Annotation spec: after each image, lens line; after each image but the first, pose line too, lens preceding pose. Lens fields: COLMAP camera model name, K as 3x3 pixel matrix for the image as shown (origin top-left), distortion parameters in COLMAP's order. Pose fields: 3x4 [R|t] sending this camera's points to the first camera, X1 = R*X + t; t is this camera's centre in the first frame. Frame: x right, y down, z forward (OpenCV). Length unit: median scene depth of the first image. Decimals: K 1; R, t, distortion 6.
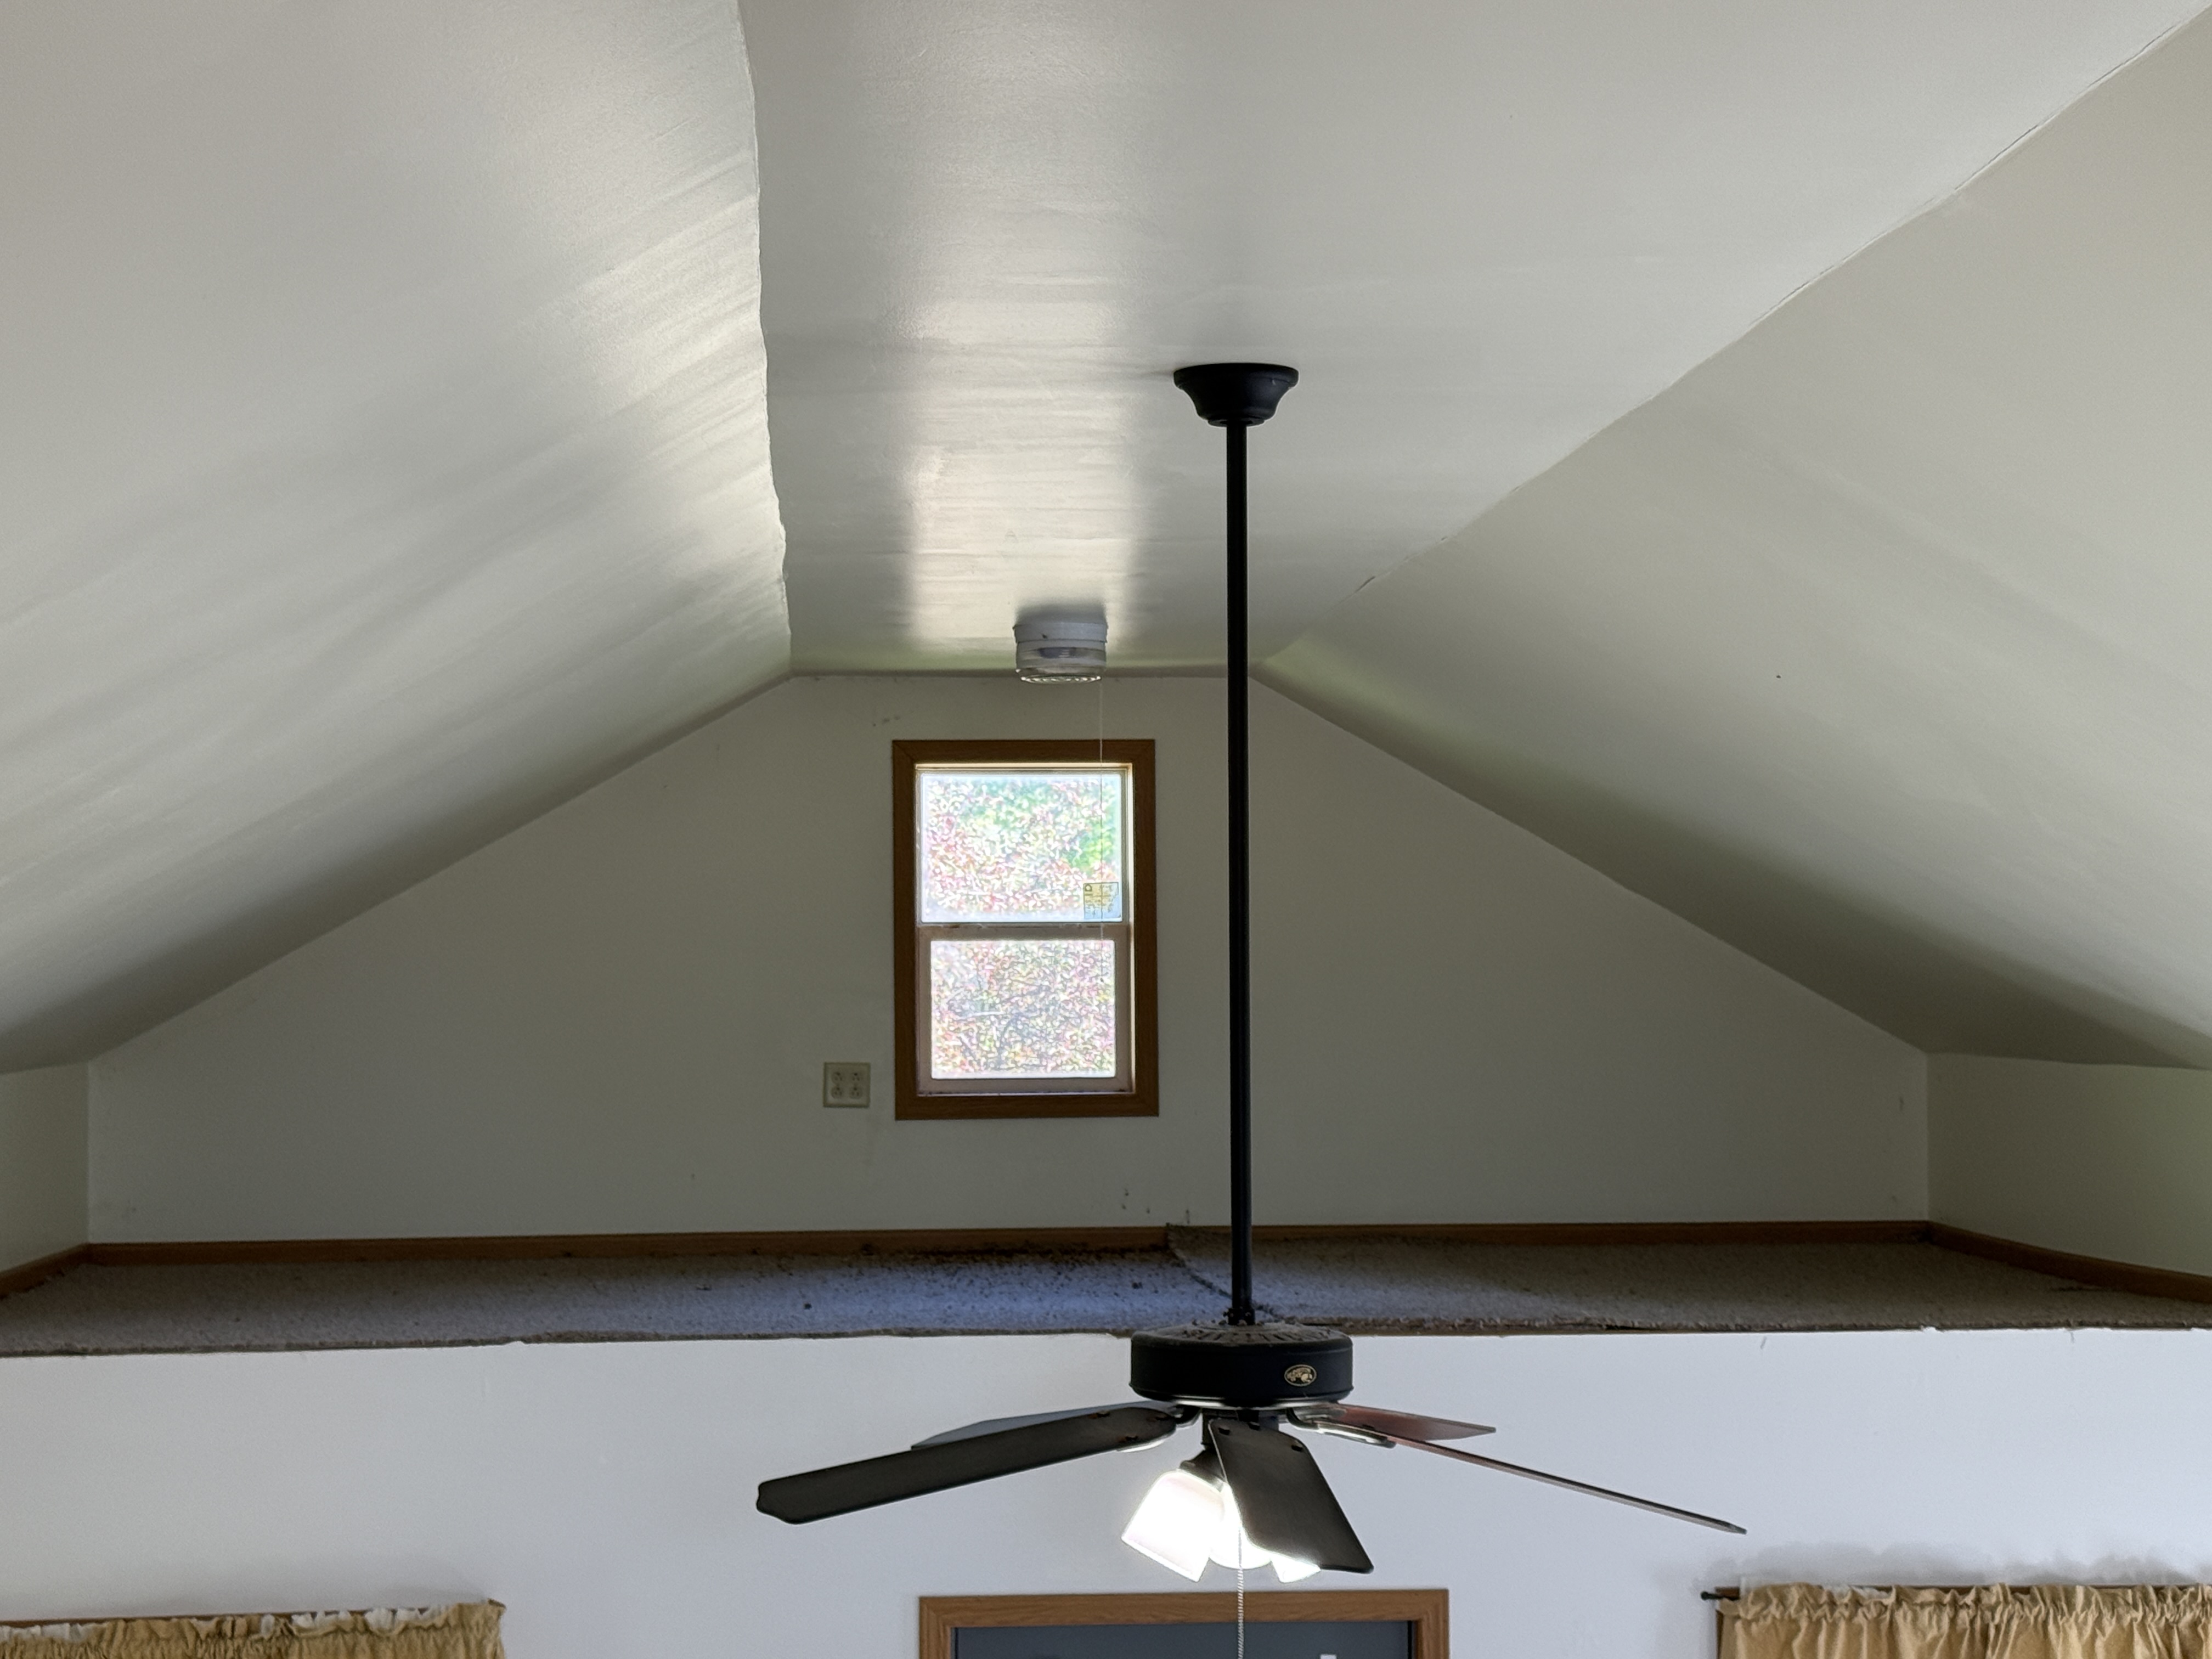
lens RADIAL K [[3573.6, 0, 1106.0], [0, 3573.6, 829.5], [0, 0, 1]] dist [0.160600, -0.210320]
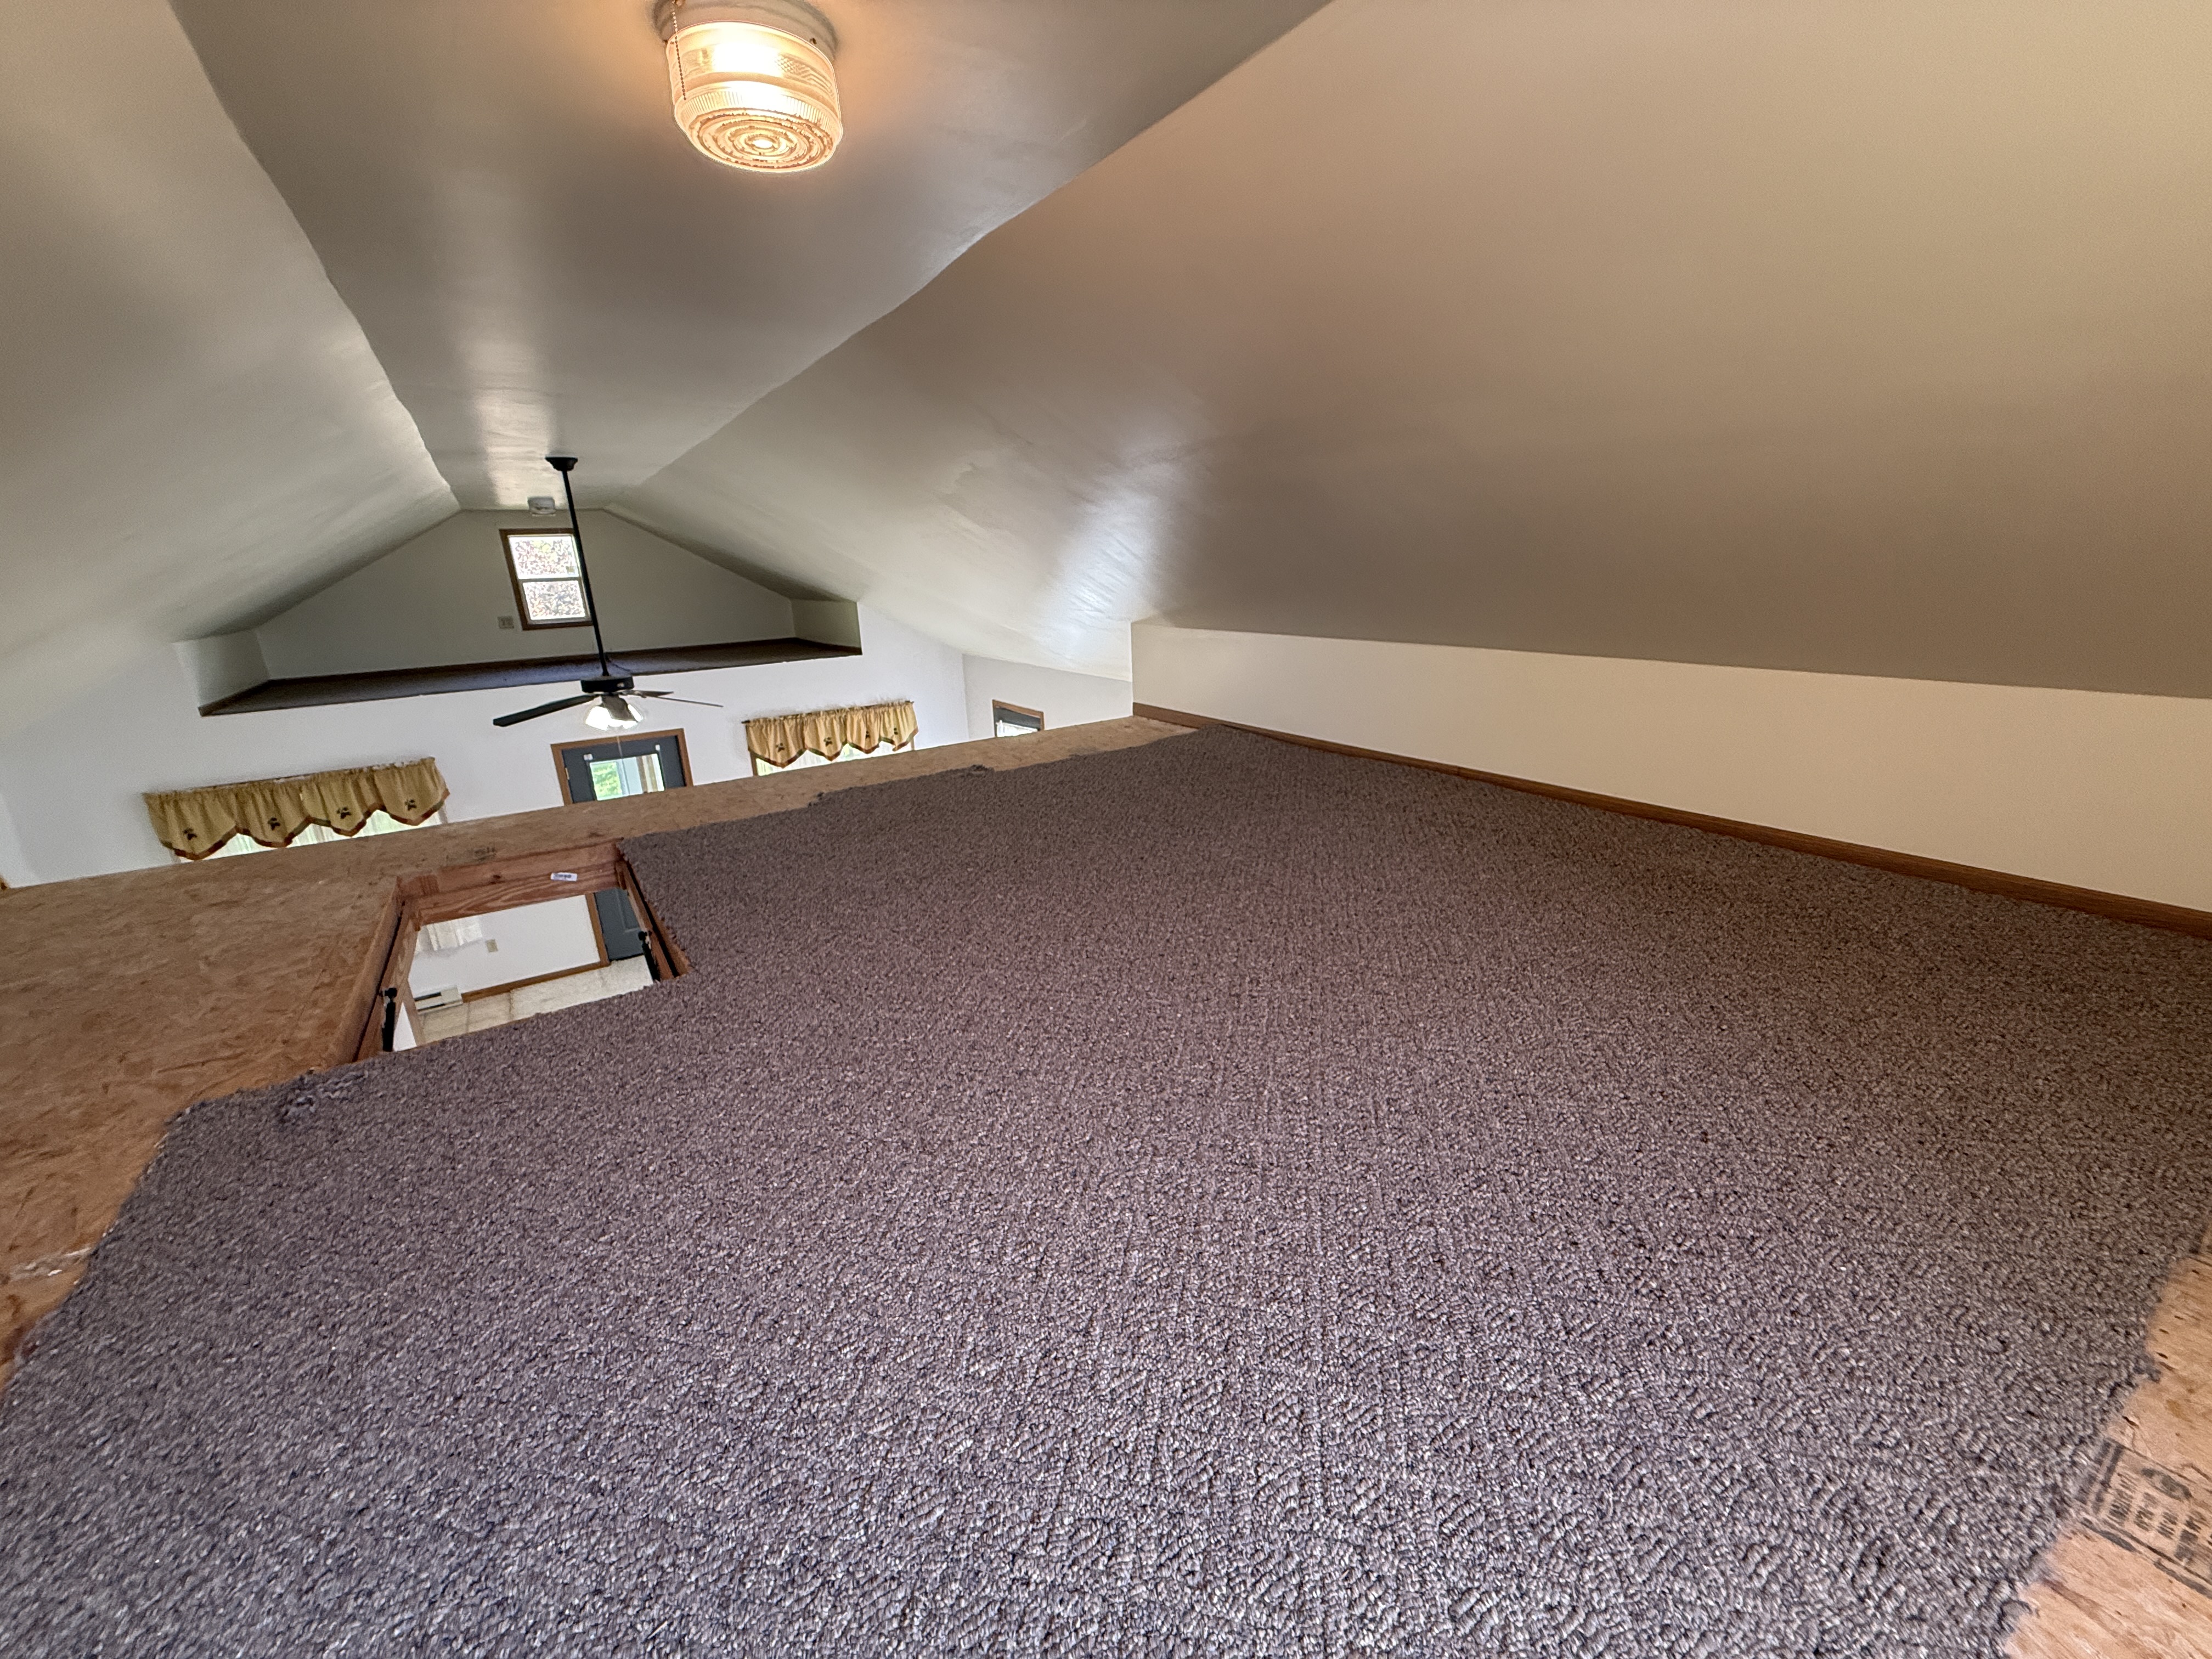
lens RADIAL K [[879.3, 0, 1101.3], [0, 879.3, 827.7], [0, 0, 1]] dist [0.000103, 0.000162]
pose [[0.876790, -0.169235, 0.450109, 0.028982], [0.014292, 0.944782, 0.327386, -0.023633], [-0.480661, -0.280616, 0.830795, -0.182565]]
